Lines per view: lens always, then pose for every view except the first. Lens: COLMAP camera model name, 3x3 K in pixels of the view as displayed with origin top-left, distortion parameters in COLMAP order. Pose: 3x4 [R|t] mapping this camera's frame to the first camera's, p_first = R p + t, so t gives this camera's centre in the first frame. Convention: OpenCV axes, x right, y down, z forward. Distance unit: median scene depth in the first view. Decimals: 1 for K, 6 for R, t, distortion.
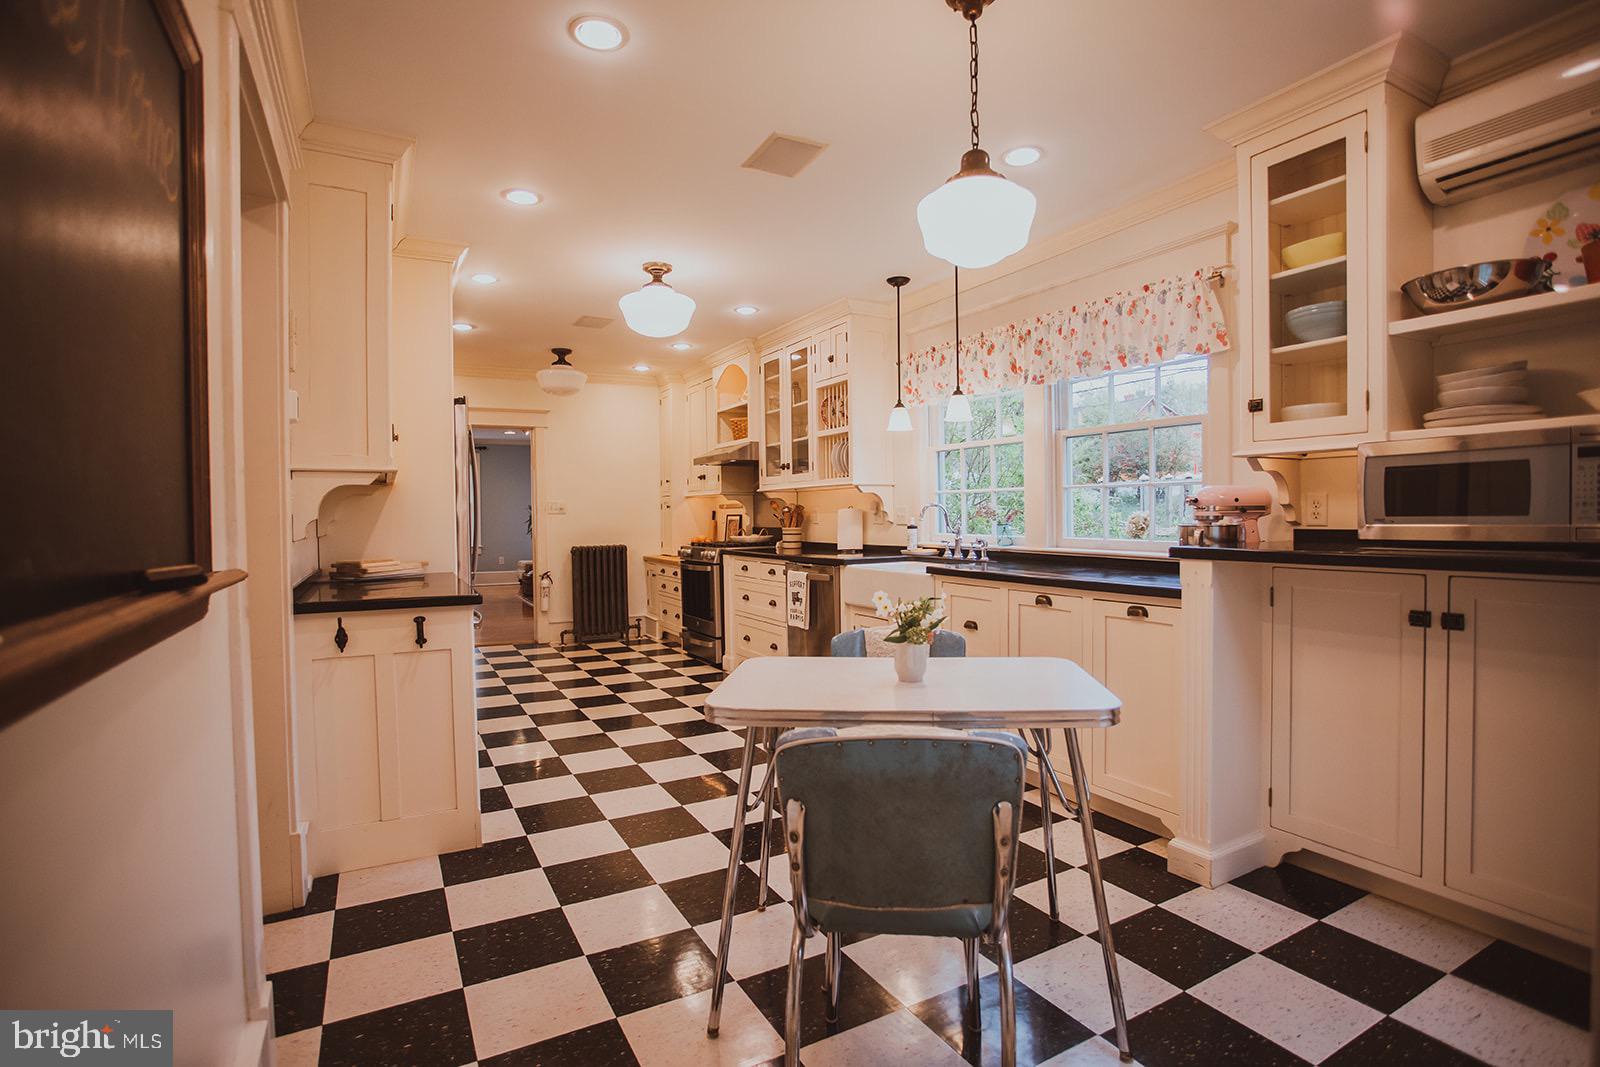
lens RADIAL K [[783.5, 0, 805.6], [0, 783.5, 524.7], [0, 0, 1]] dist [-0.056886, 0.016082]
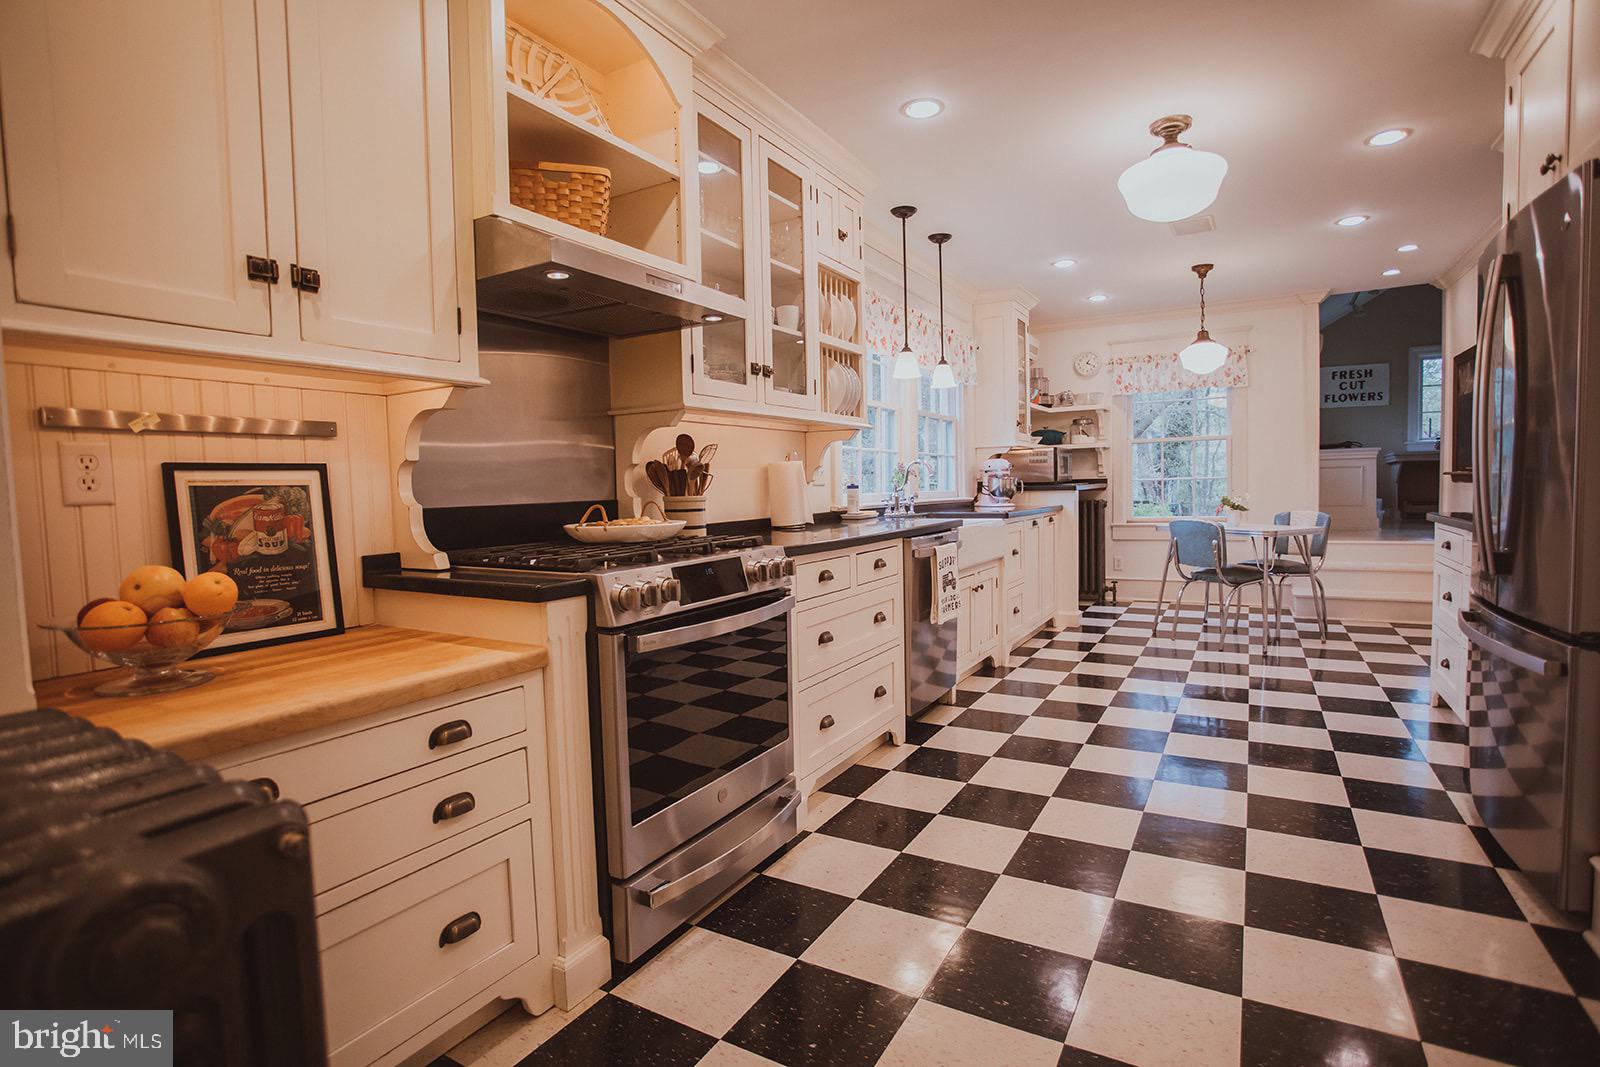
lens RADIAL K [[775.5, 0, 812.4], [0, 775.5, 522.4], [0, 0, 1]] dist [-0.058812, 0.012363]
pose [[-0.517700, -0.023322, 0.855244, -0.536513], [0.036082, 0.998144, 0.049060, -0.000843], [-0.854801, 0.056257, -0.515898, 1.415164]]
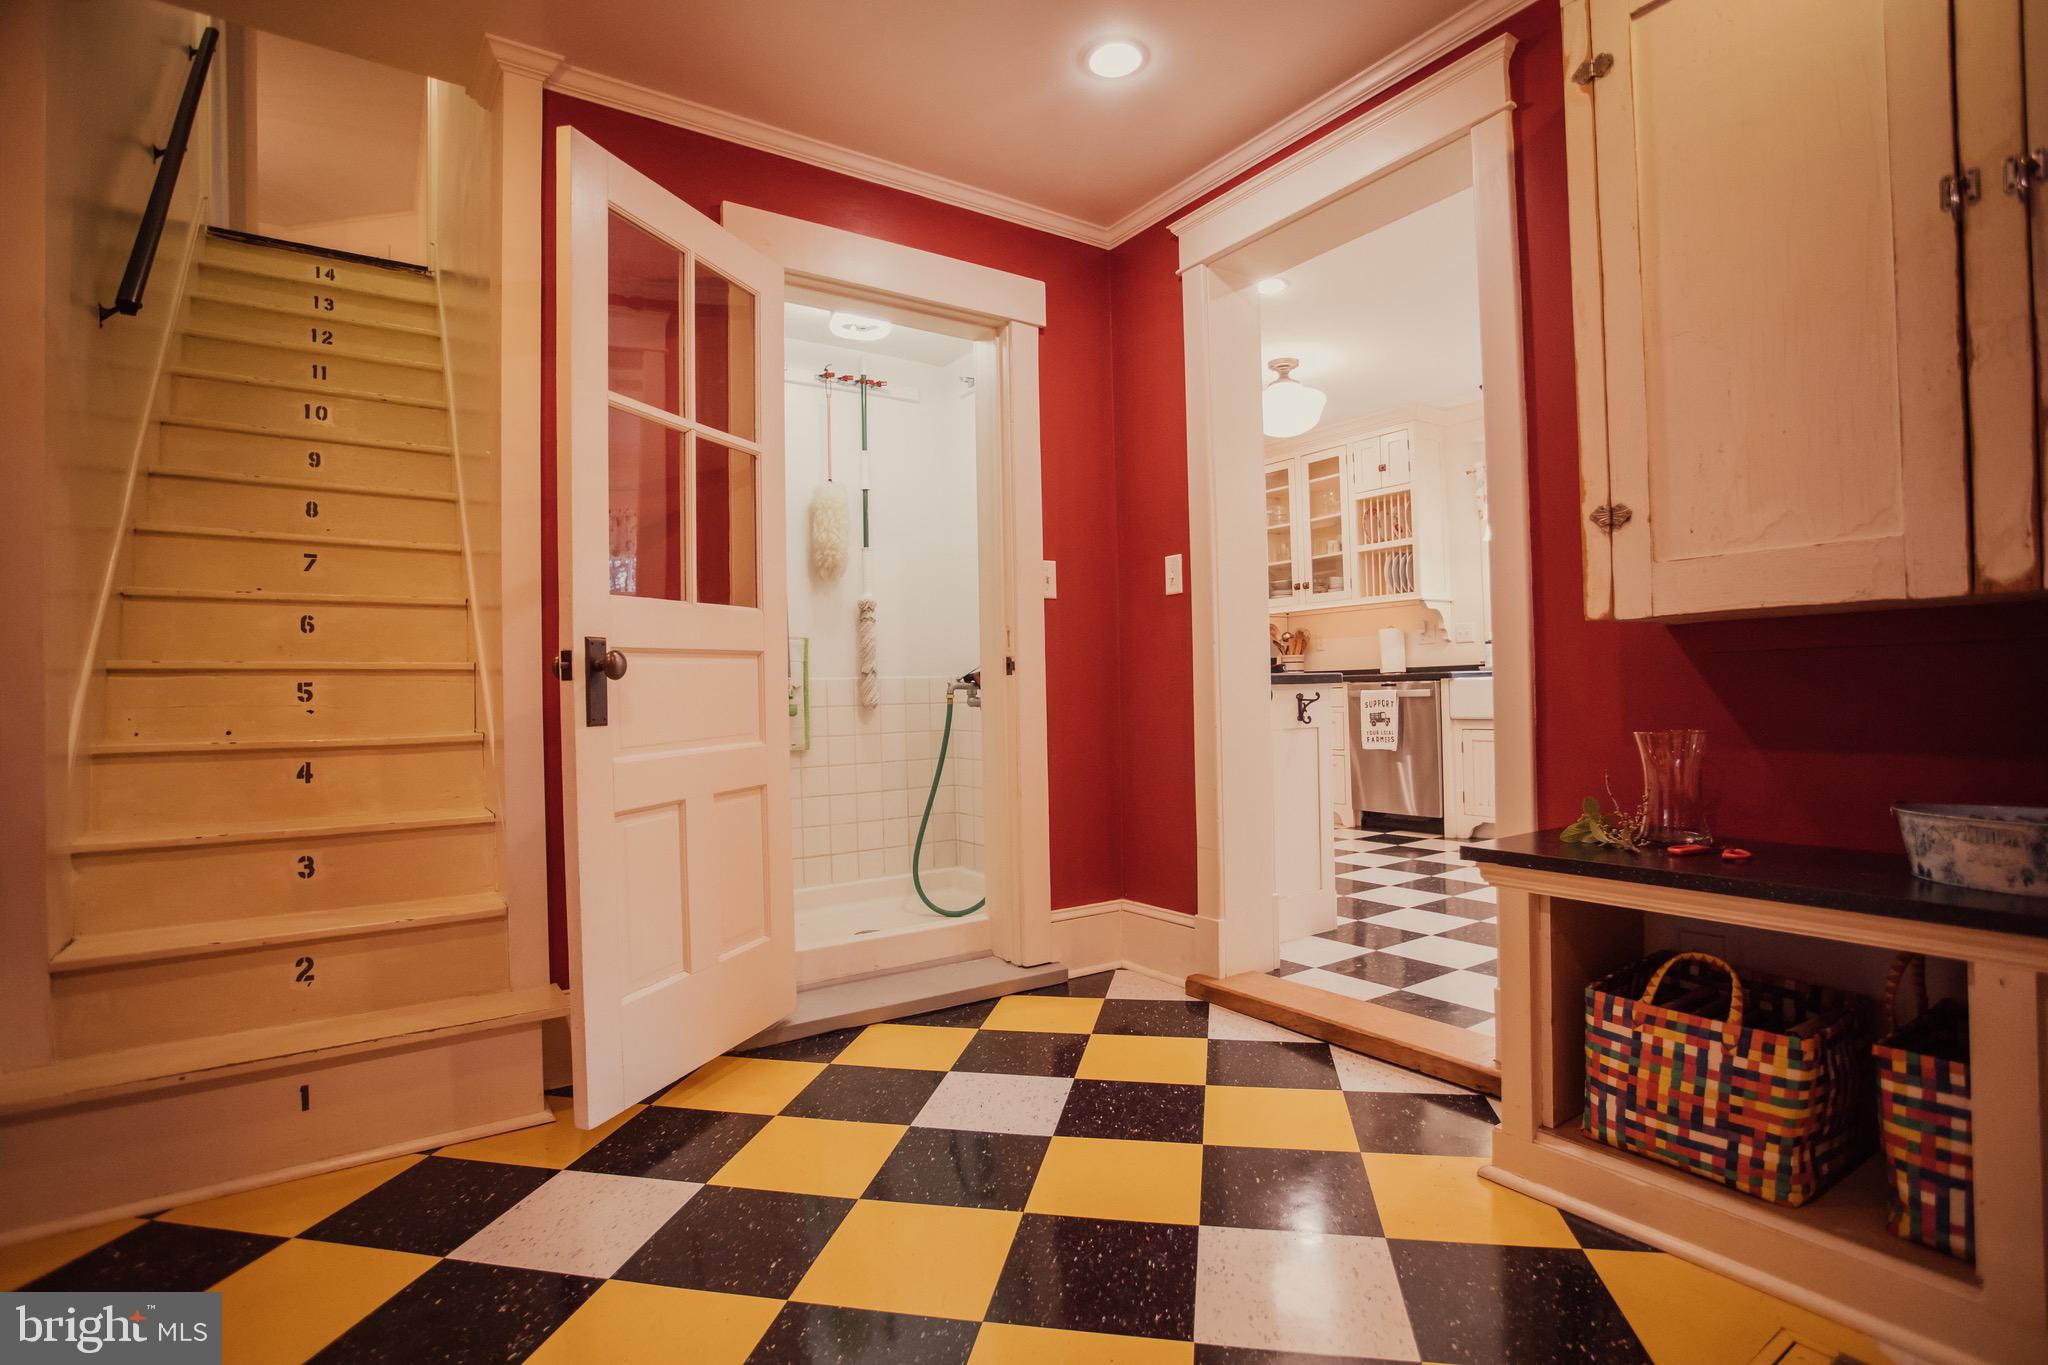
lens RADIAL K [[1002.8, 0, 1044.6], [0, 1002.8, 689.6], [0, 0, 1]] dist [-0.056886, 0.016082]
pose [[0.995001, -0.015907, 0.098591, -0.504640], [0.017282, 0.999765, -0.013107, 0.063989], [-0.098359, 0.014746, 0.995042, -0.141691]]
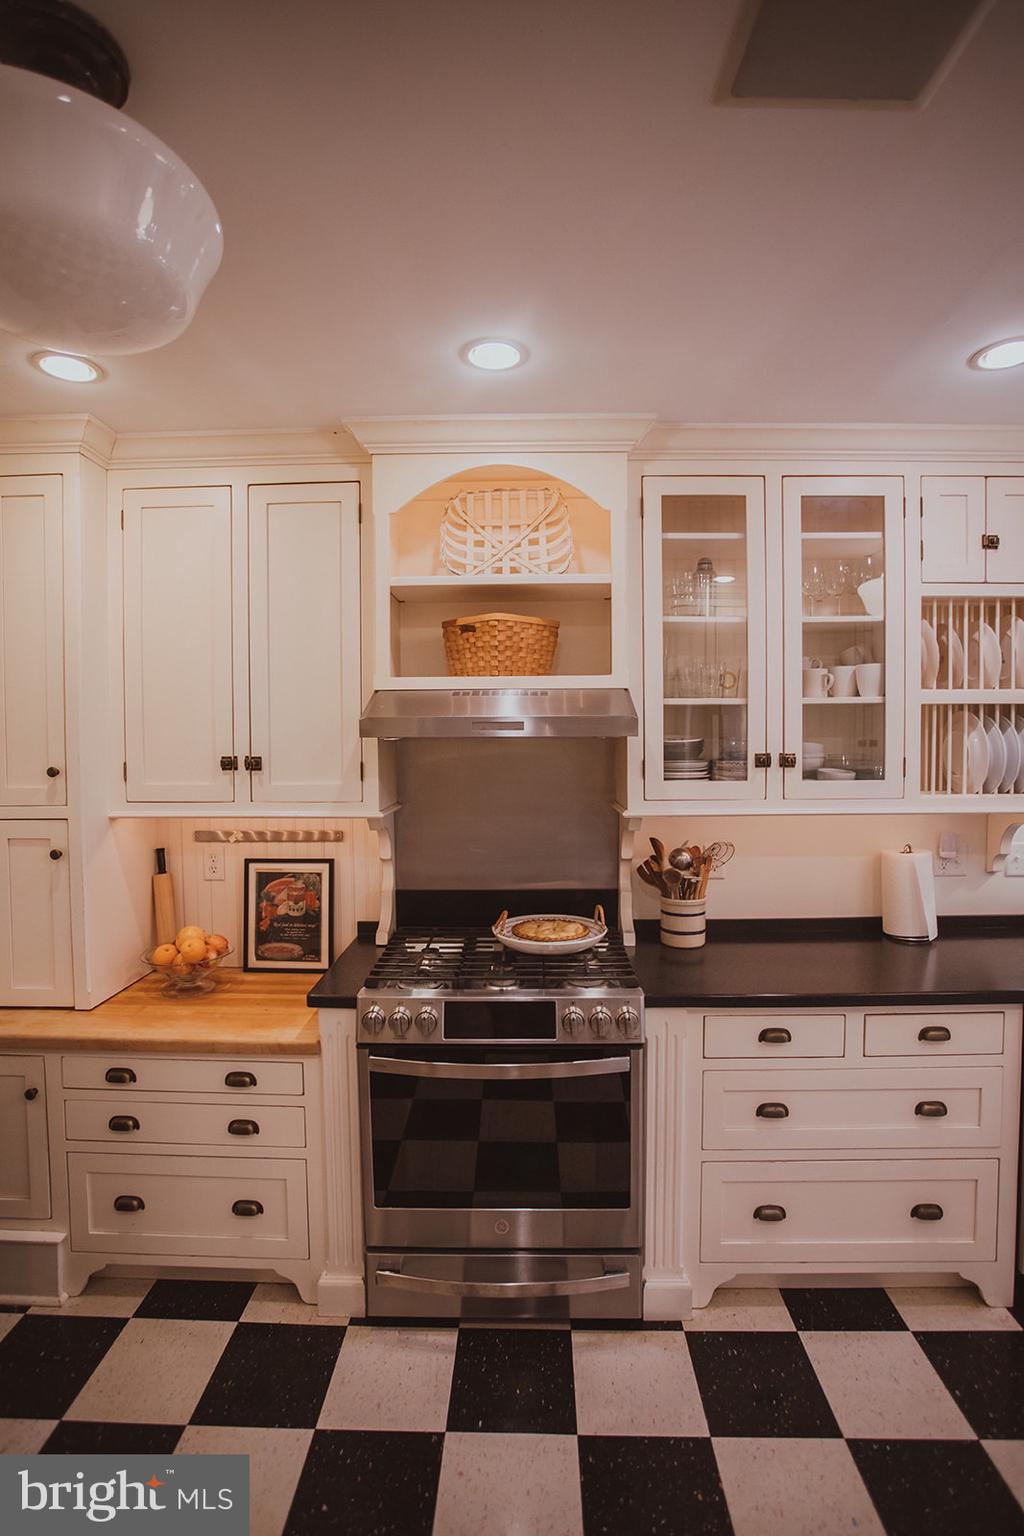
lens RADIAL K [[752.1, 0, 532.5], [0, 752.1, 747.9], [0, 0, 1]] dist [-0.056886, 0.016082]
pose [[0.501485, -0.015940, 0.865019, -0.499733], [0.009809, 0.999871, 0.012739, -0.100452], [-0.865111, 0.002096, 0.501577, 1.047188]]
